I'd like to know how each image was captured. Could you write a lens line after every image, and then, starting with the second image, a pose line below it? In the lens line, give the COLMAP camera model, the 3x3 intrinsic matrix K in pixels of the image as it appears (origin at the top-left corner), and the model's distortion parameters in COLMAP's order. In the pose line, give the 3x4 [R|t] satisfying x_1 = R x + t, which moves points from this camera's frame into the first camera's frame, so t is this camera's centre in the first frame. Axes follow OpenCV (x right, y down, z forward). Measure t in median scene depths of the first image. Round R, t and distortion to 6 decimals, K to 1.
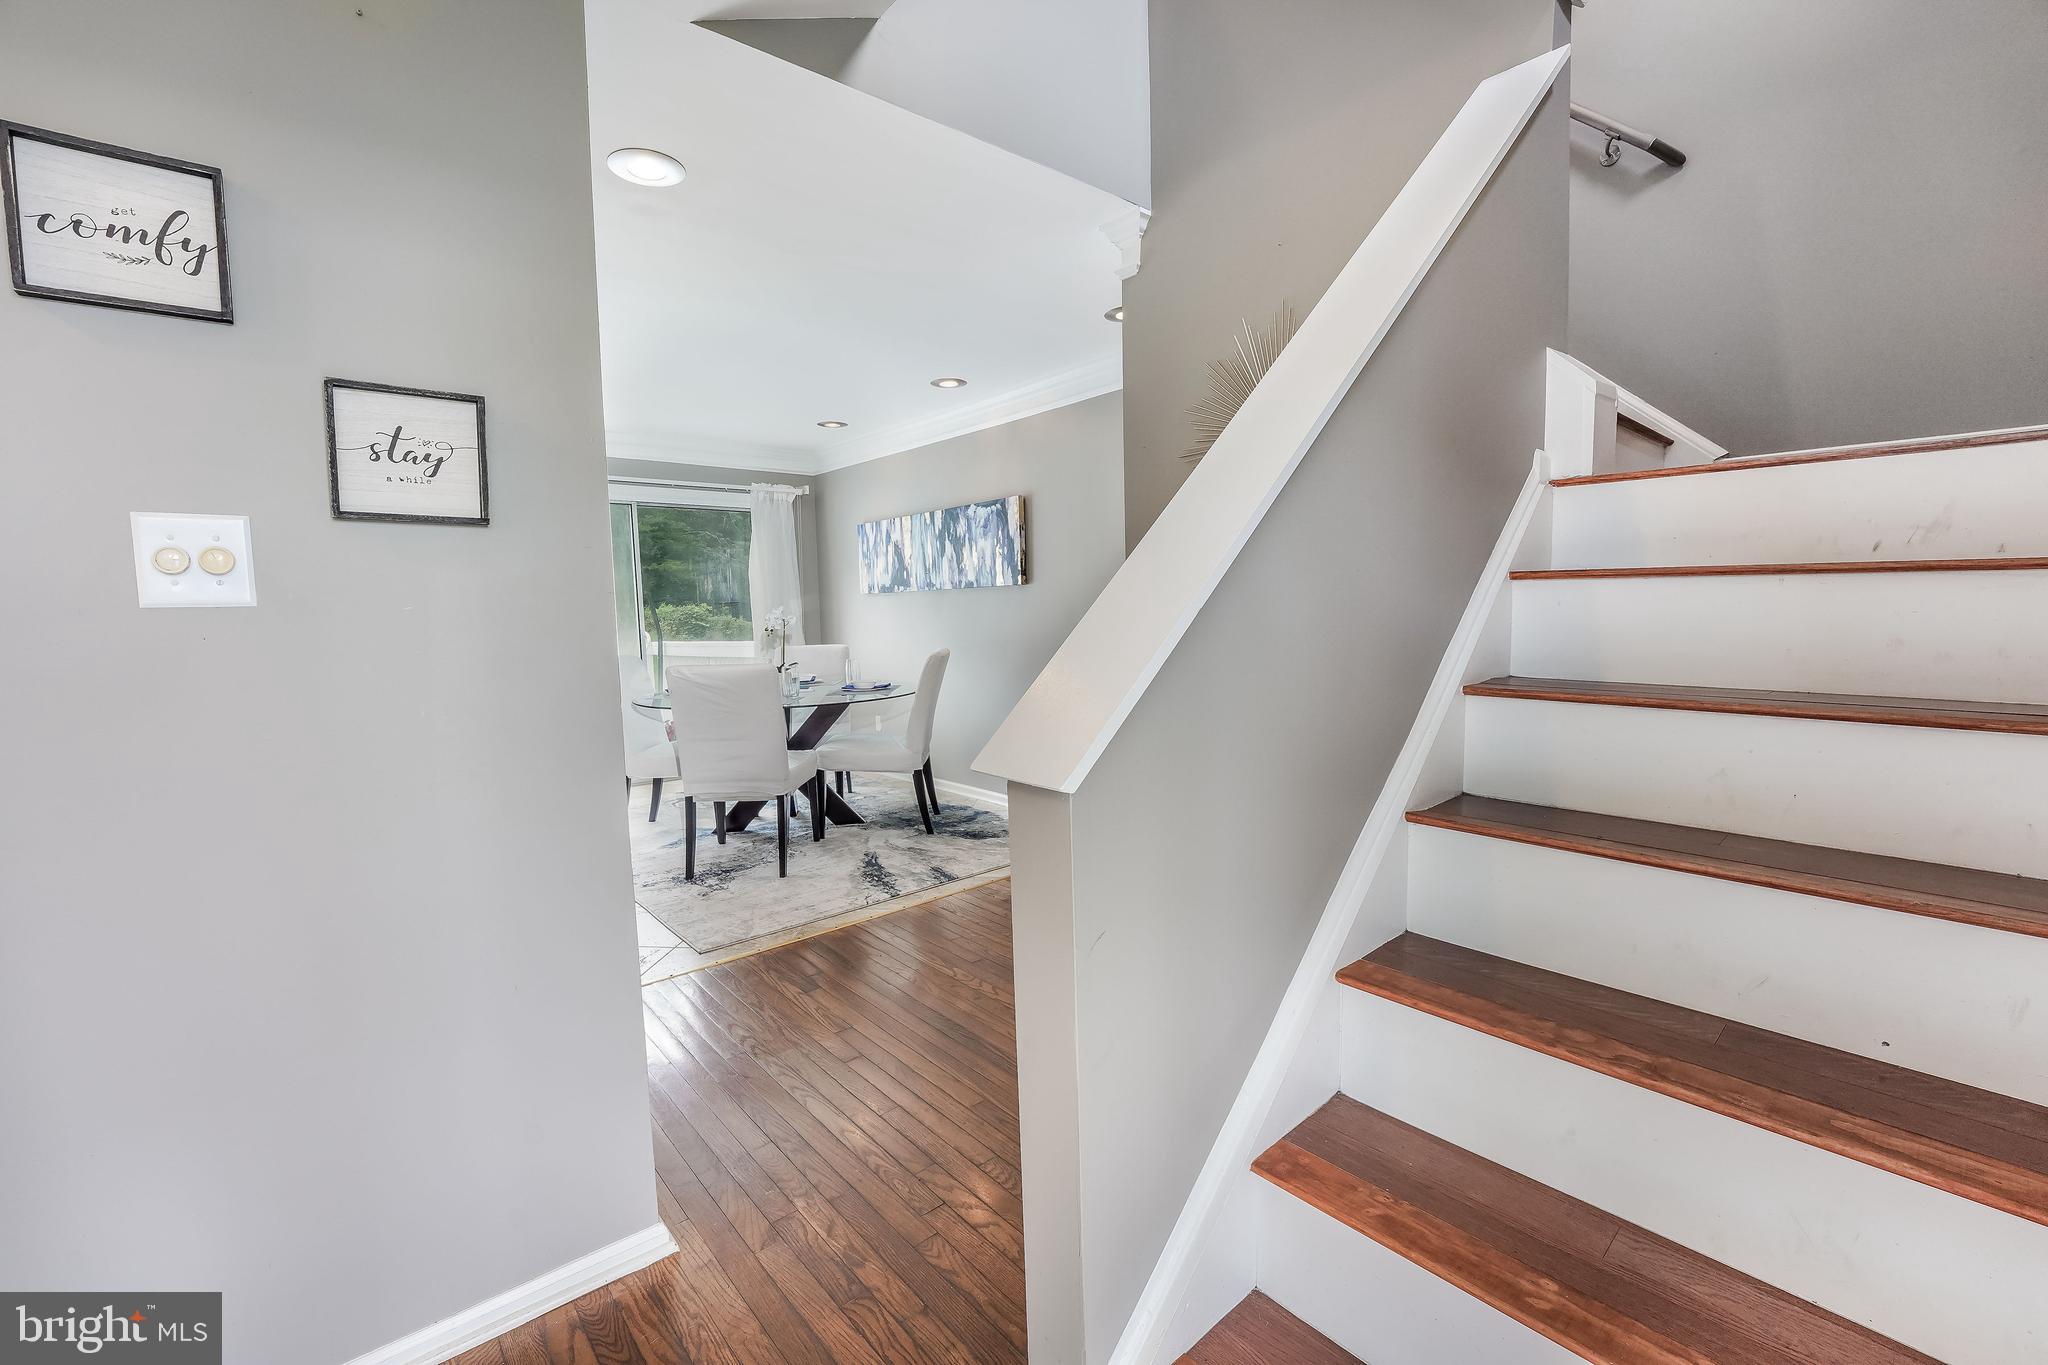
lens RADIAL K [[838.7, 0, 1031.1], [0, 838.7, 688.4], [0, 0, 1]] dist [-0.027886, 0.003348]
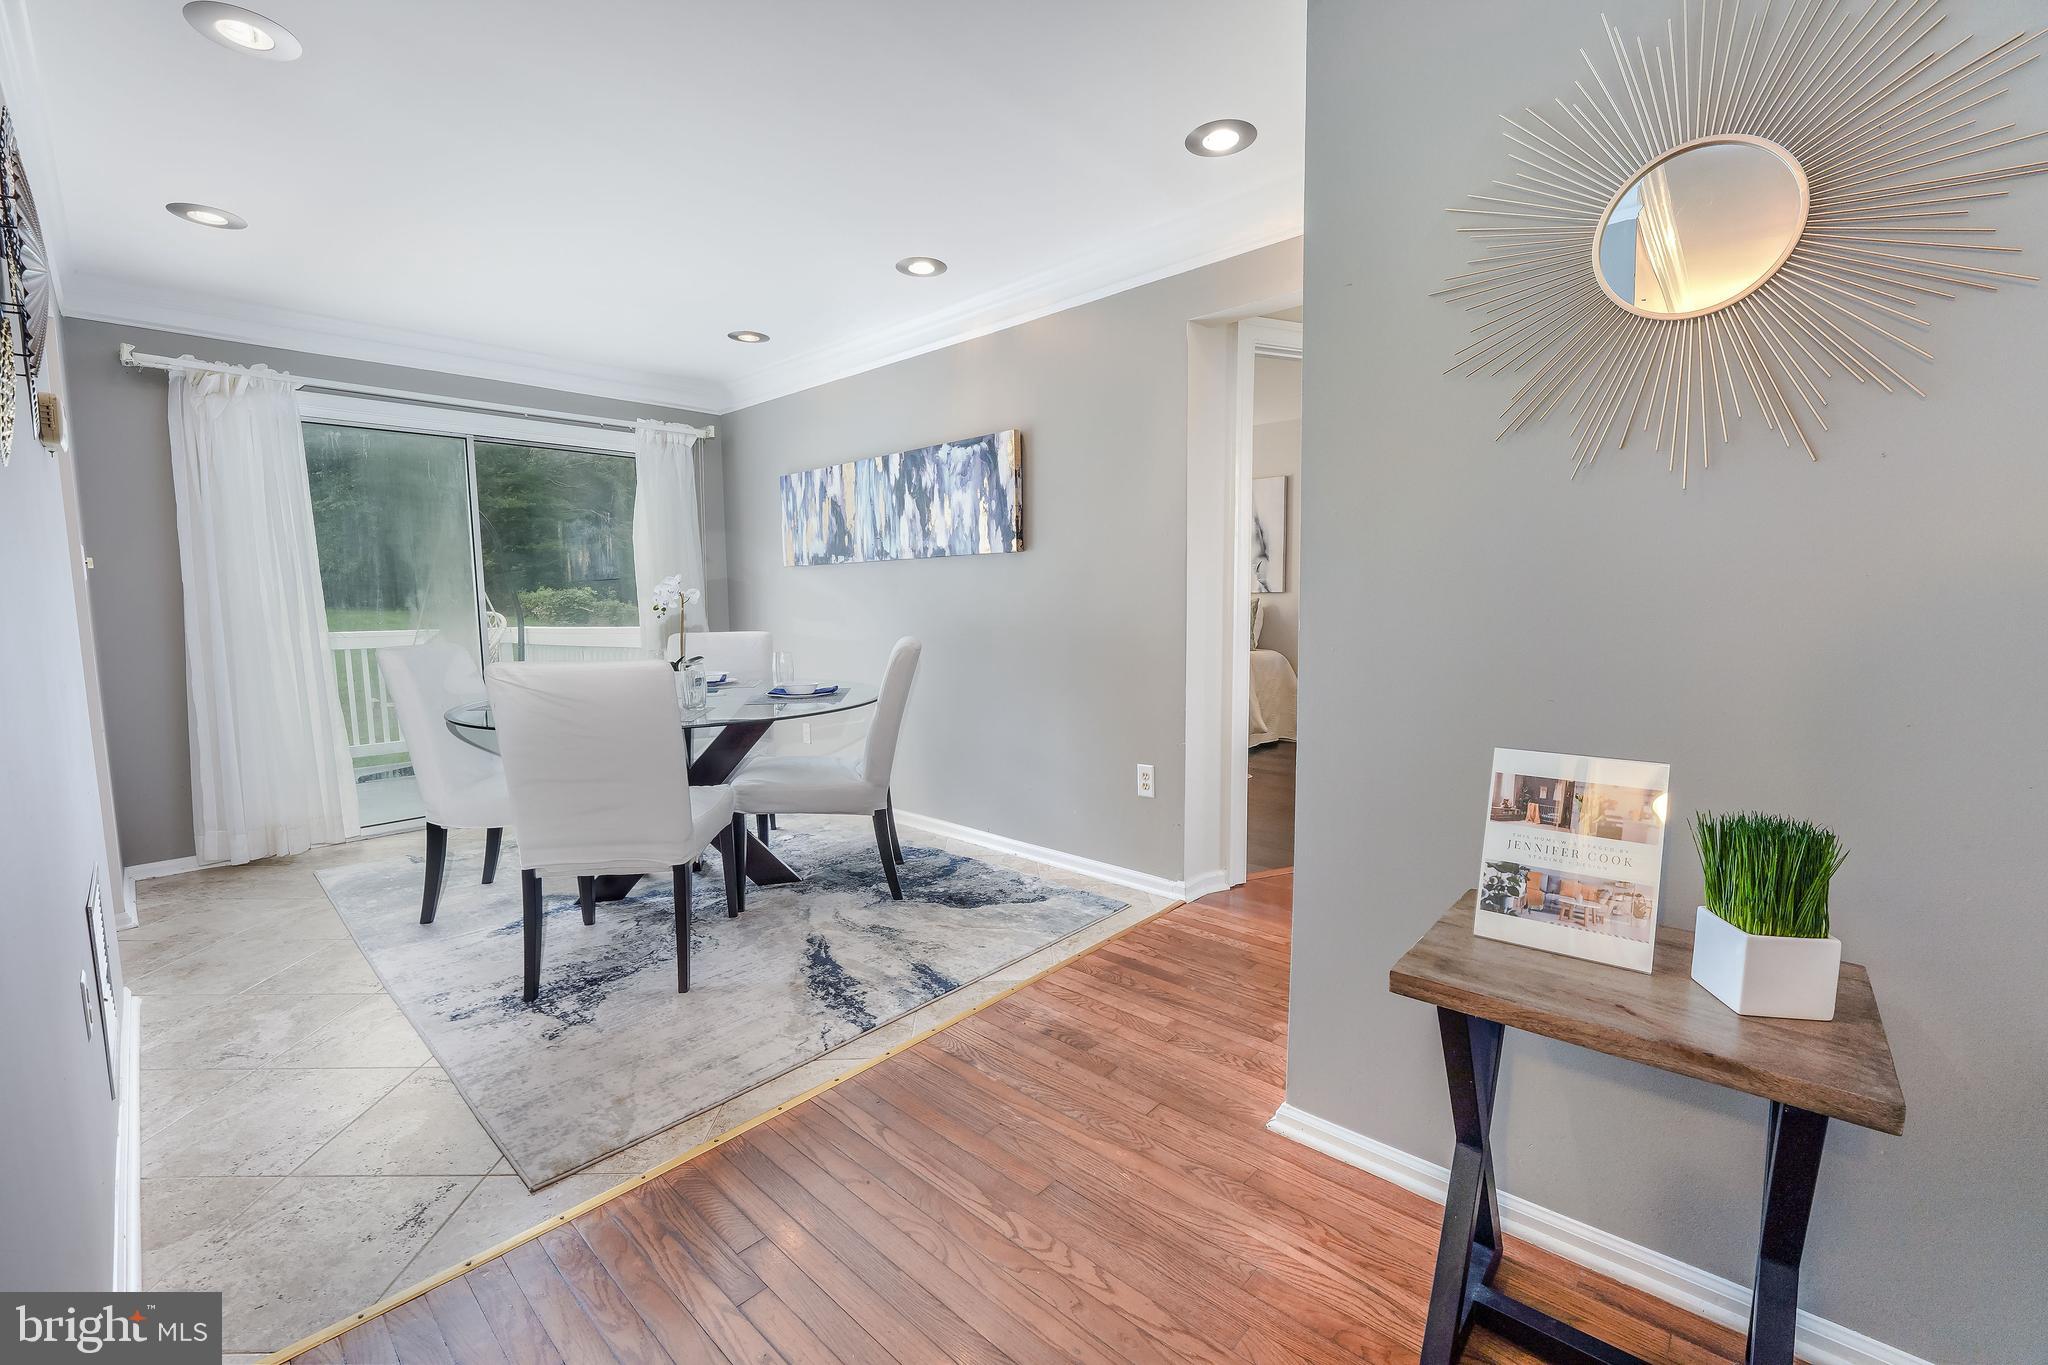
lens RADIAL K [[838.7, 0, 1031.7], [0, 838.7, 684.1], [0, 0, 1]] dist [-0.027886, 0.003348]
pose [[0.993499, 0.000354, 0.113837, -0.082917], [-0.001139, 0.999976, 0.006830, -0.012673], [-0.113832, -0.006915, 0.993476, 0.267382]]
